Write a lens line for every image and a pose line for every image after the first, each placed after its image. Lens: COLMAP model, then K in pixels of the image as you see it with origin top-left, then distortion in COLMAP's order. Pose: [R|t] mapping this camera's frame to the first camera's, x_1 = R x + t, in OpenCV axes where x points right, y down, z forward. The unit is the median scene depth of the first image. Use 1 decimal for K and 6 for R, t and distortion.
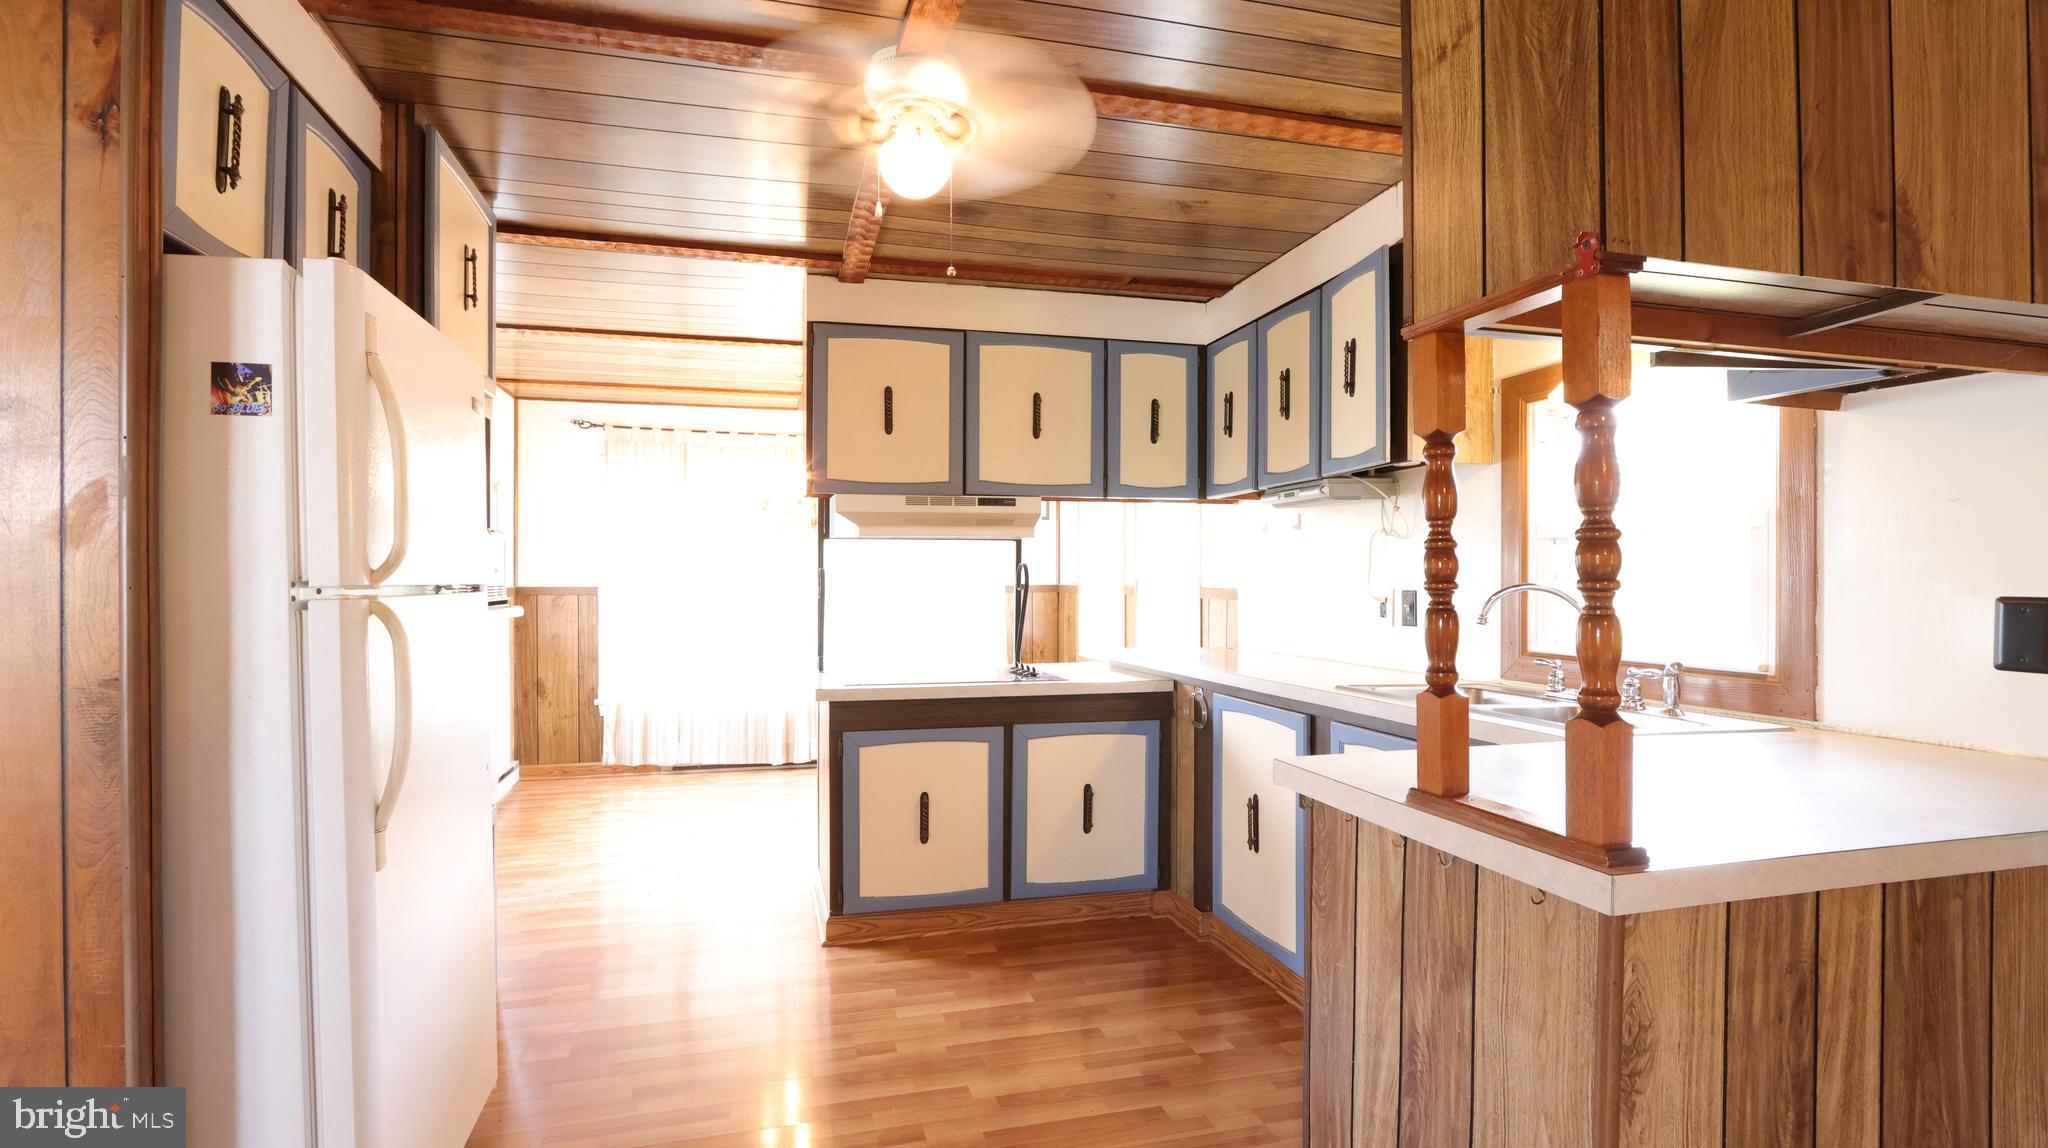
lens RADIAL K [[942.2, 0, 982.9], [0, 942.2, 578.2], [0, 0, 1]] dist [0.000295, -0.000049]
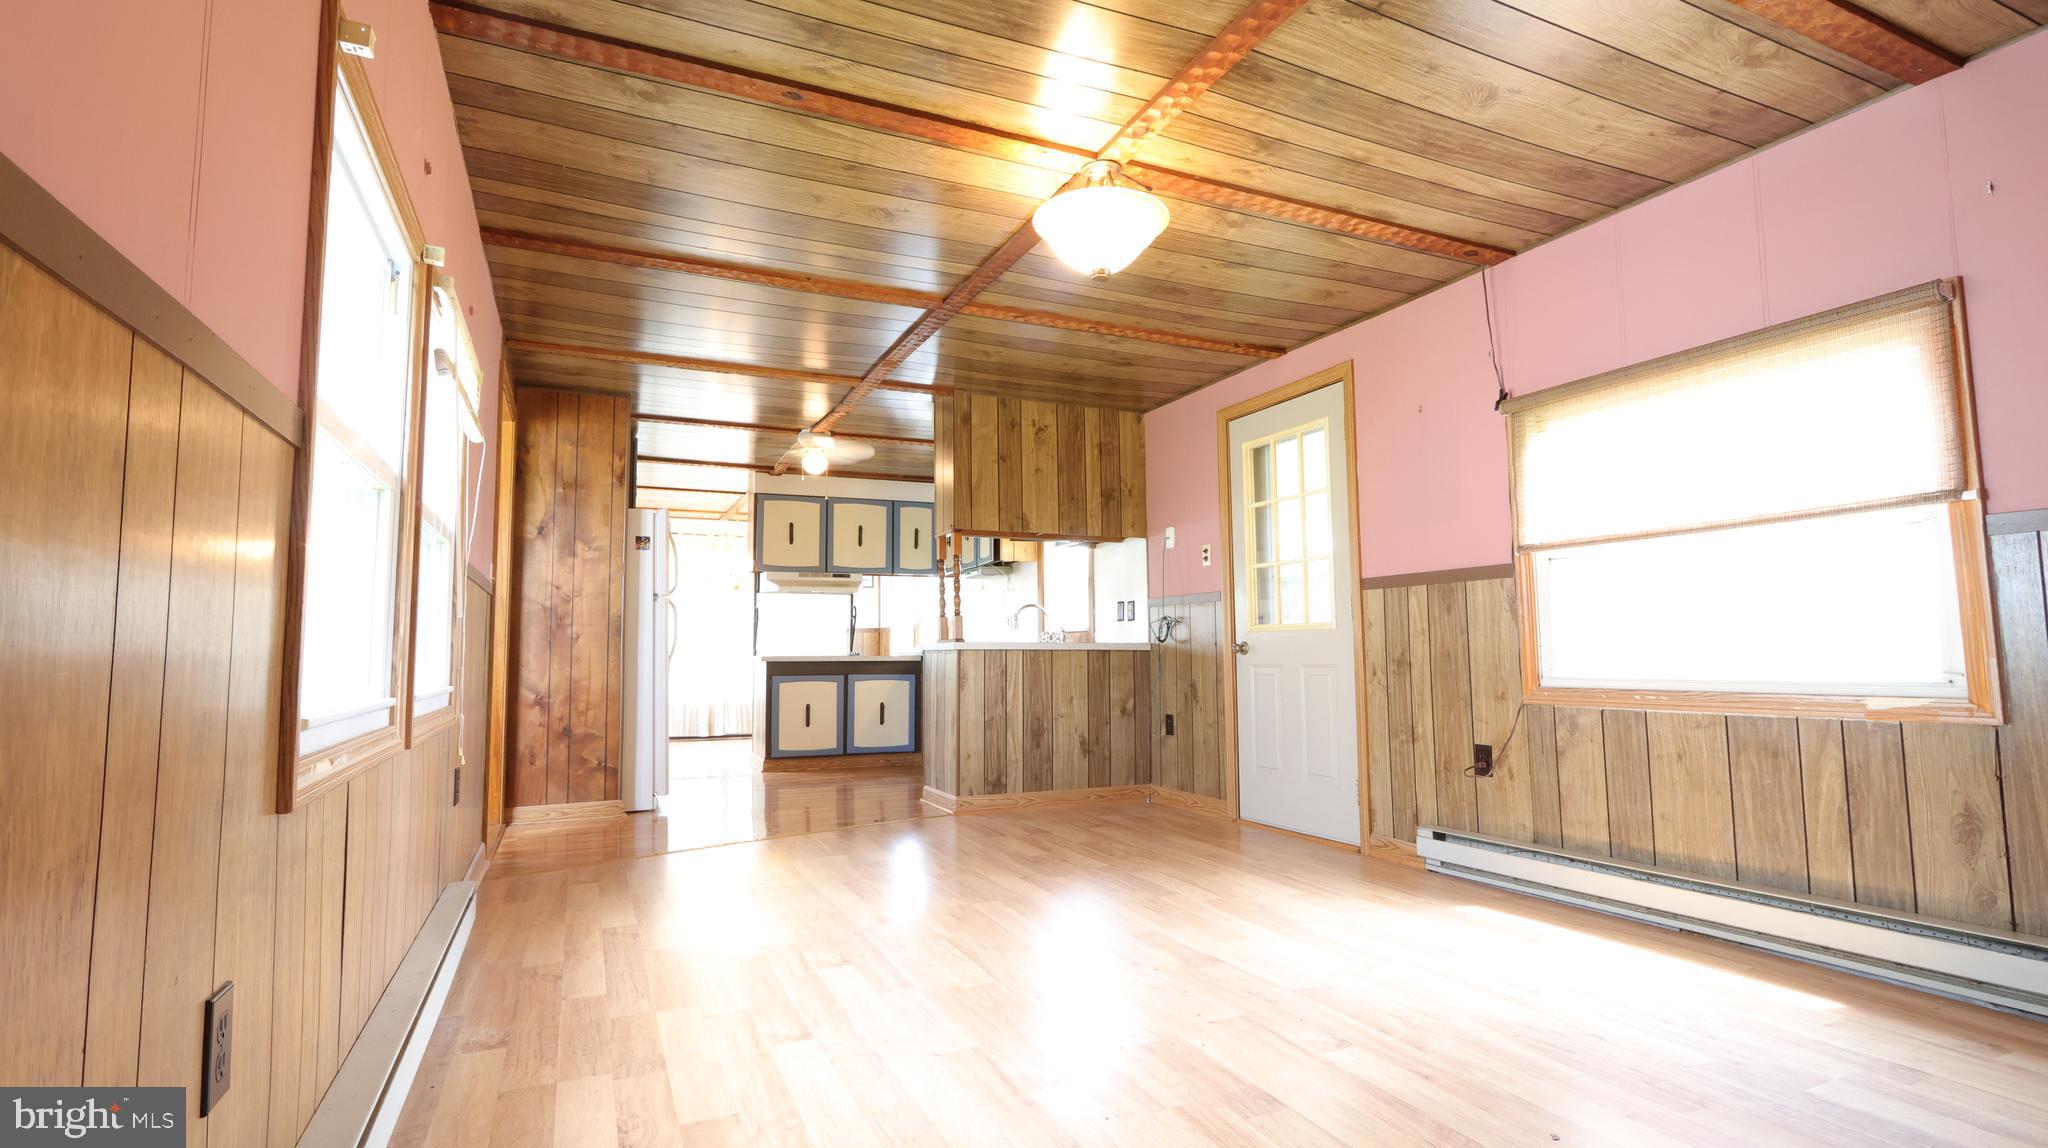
lens RADIAL K [[942.2, 0, 982.9], [0, 942.2, 578.2], [0, 0, 1]] dist [0.000295, -0.000049]
pose [[0.986421, 0.006614, 0.164100, -0.020528], [0.007131, 0.996521, -0.083031, 0.111860], [-0.164079, 0.083073, 0.982943, -1.234625]]
